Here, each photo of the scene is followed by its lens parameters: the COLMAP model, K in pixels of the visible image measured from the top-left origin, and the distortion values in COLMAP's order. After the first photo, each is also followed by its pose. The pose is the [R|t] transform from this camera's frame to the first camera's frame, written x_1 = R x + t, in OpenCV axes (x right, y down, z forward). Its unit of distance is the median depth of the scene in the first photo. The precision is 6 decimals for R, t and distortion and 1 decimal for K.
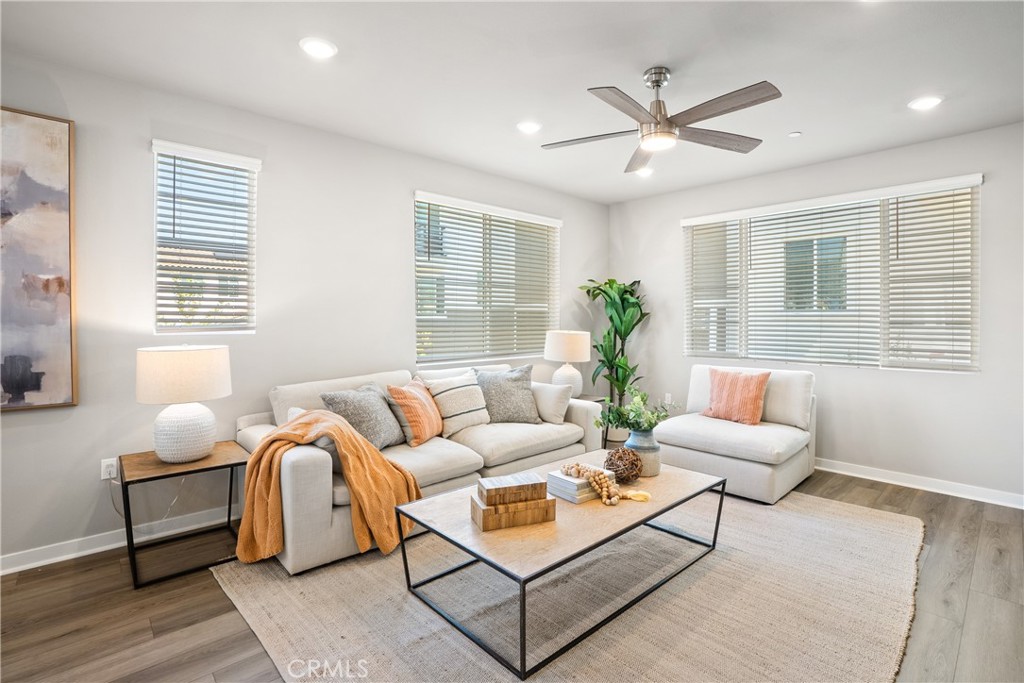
lens RADIAL K [[468.1, 0, 512.6], [0, 468.1, 334.4], [0, 0, 1]] dist [-0.012524, 0.000388]
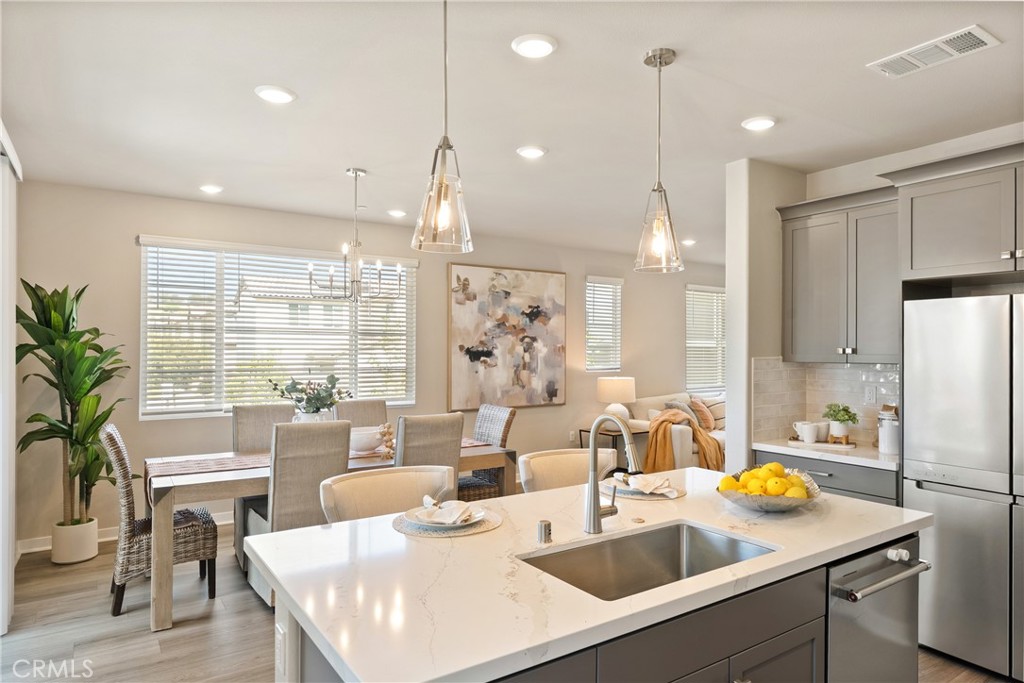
lens RADIAL K [[618.4, 0, 511.1], [0, 618.4, 345.8], [0, 0, 1]] dist [-0.004479, -0.000484]
pose [[0.989764, -0.001041, -0.142712, -0.800084], [-0.002578, 0.999680, -0.025172, -0.046936], [0.142692, 0.025283, 0.989444, -1.924258]]
